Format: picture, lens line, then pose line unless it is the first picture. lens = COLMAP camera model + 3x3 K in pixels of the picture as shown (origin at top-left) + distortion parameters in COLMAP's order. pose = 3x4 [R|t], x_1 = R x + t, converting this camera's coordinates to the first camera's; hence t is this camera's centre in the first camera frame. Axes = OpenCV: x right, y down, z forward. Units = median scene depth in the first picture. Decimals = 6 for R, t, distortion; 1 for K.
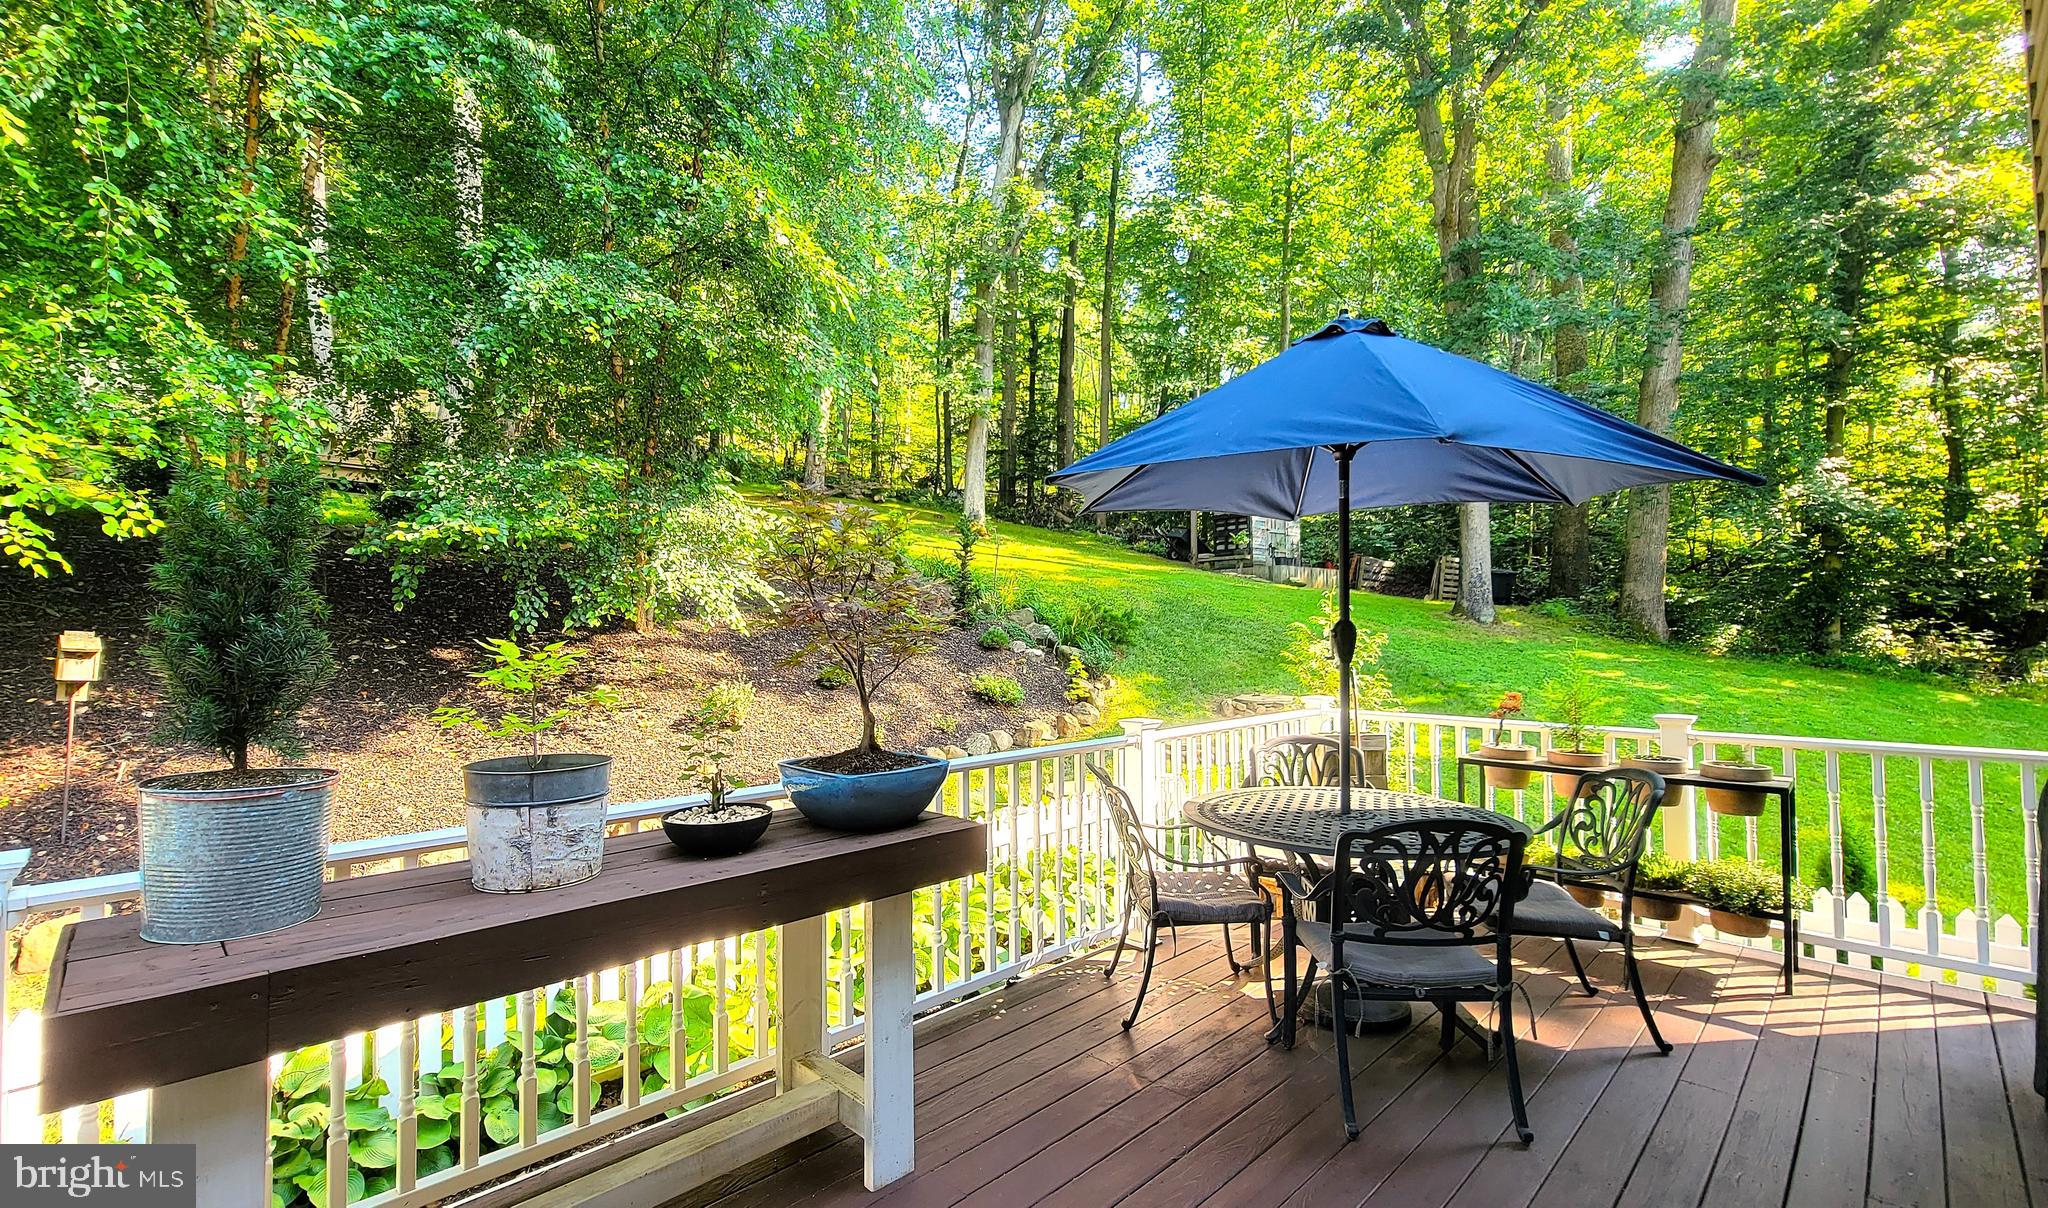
lens RADIAL K [[888.8, 0, 970.9], [0, 888.8, 607.5], [0, 0, 1]] dist [0.003581, -0.000422]
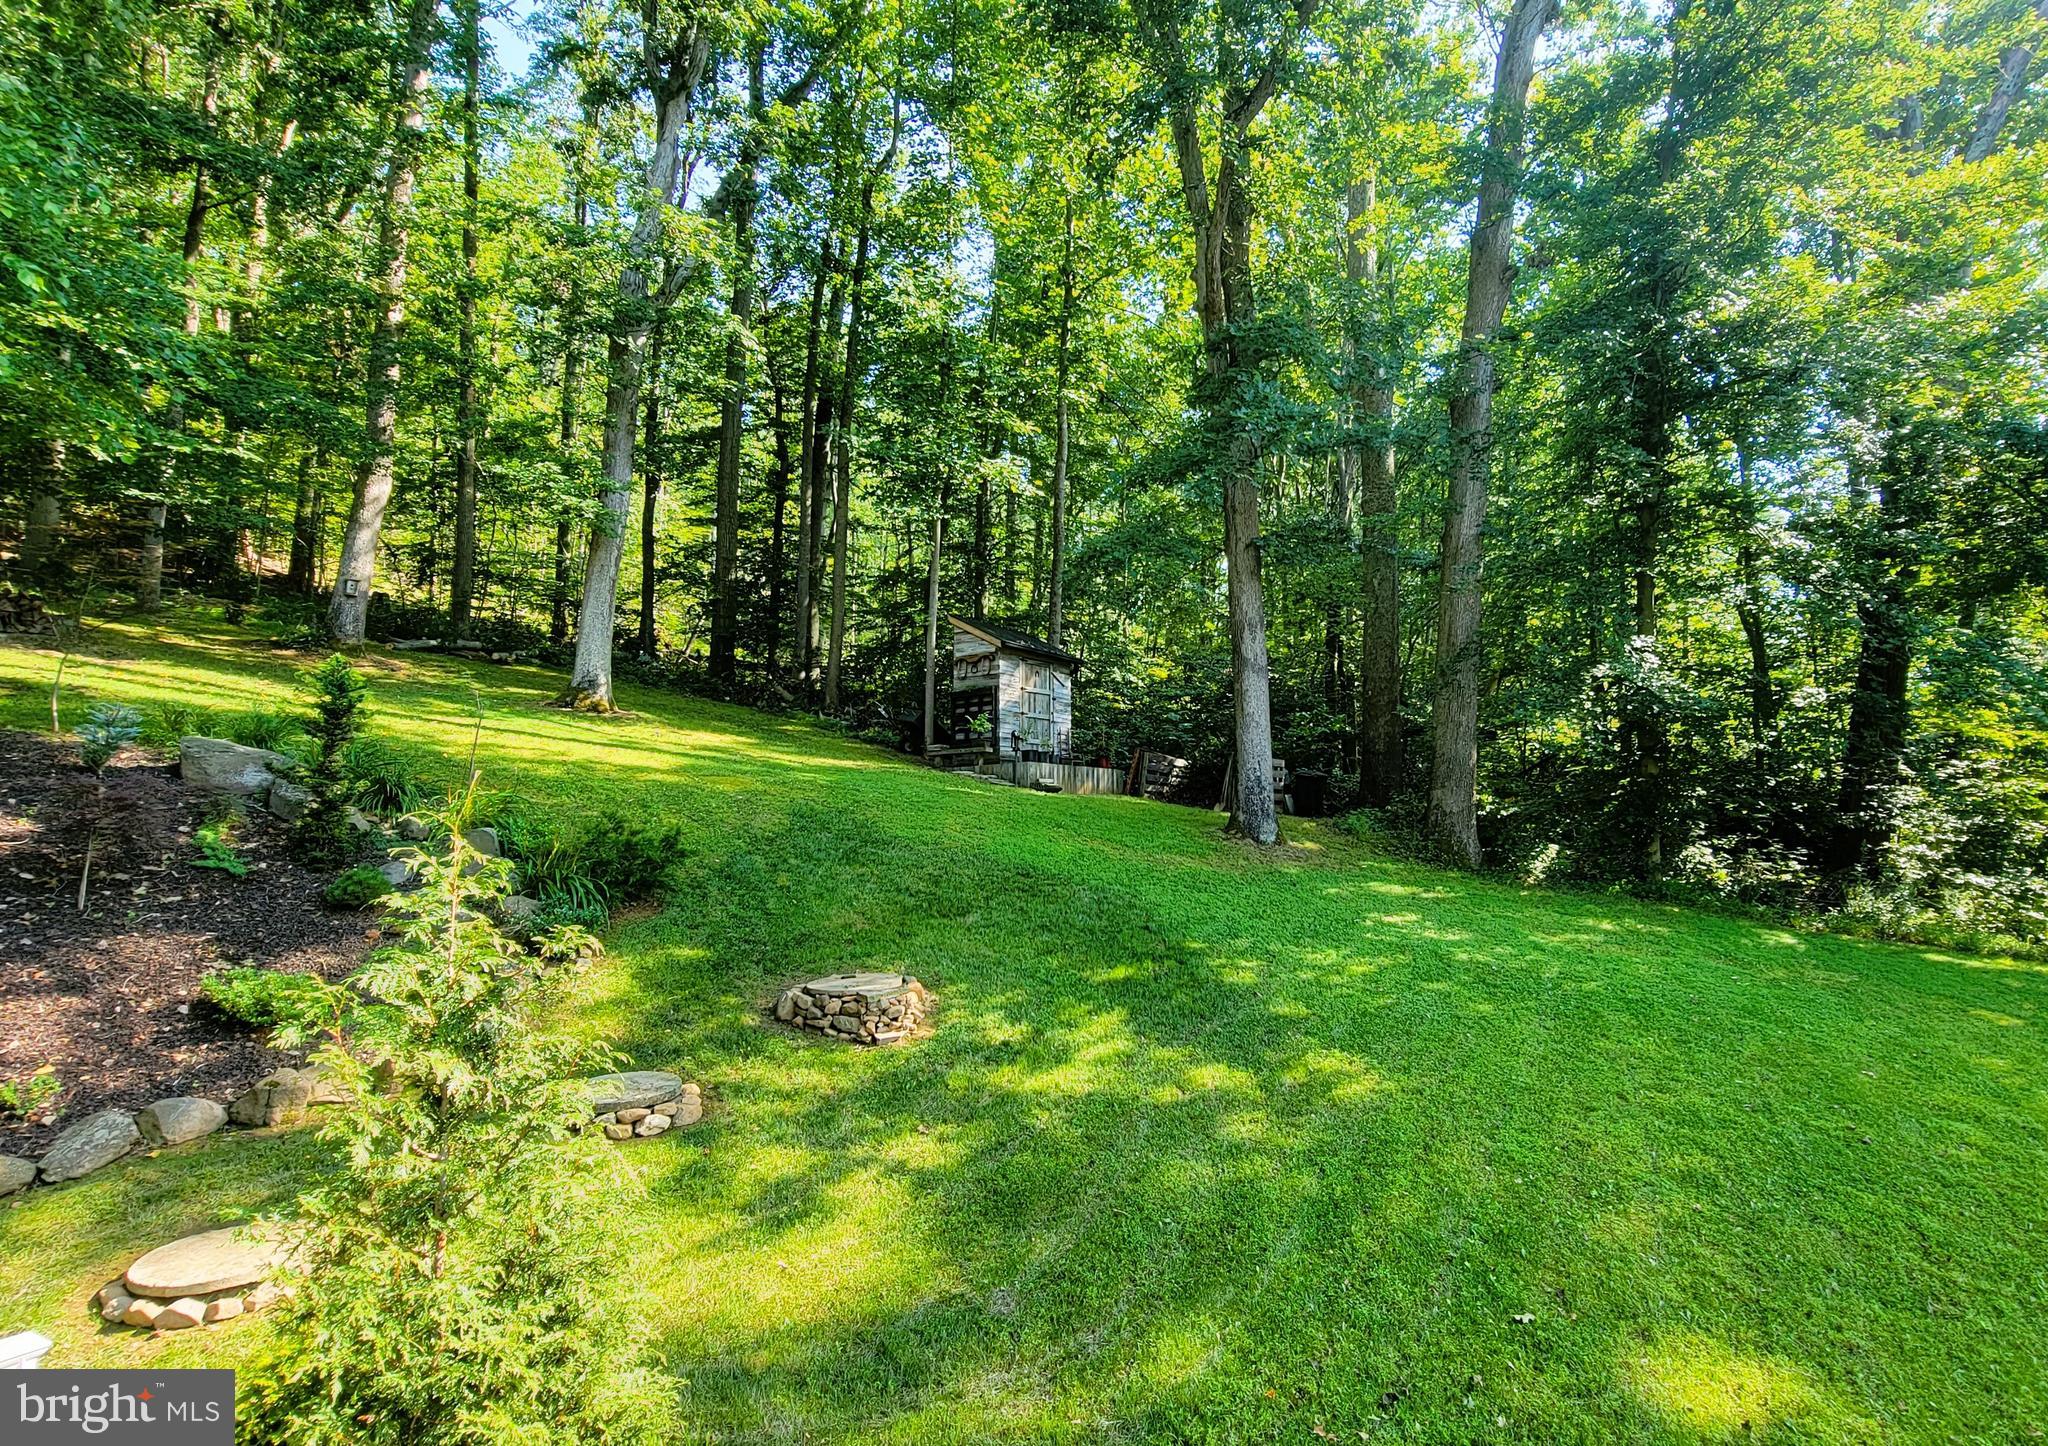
lens RADIAL K [[1181.3, 0, 1027.5], [0, 1181.3, 722.3], [0, 0, 1]] dist [0.006973, 0.001169]
pose [[0.960957, 0.022089, 0.275815, 0.084108], [0.000078, 0.996787, -0.080098, -0.002834], [-0.276698, 0.076992, 0.957868, 0.081836]]
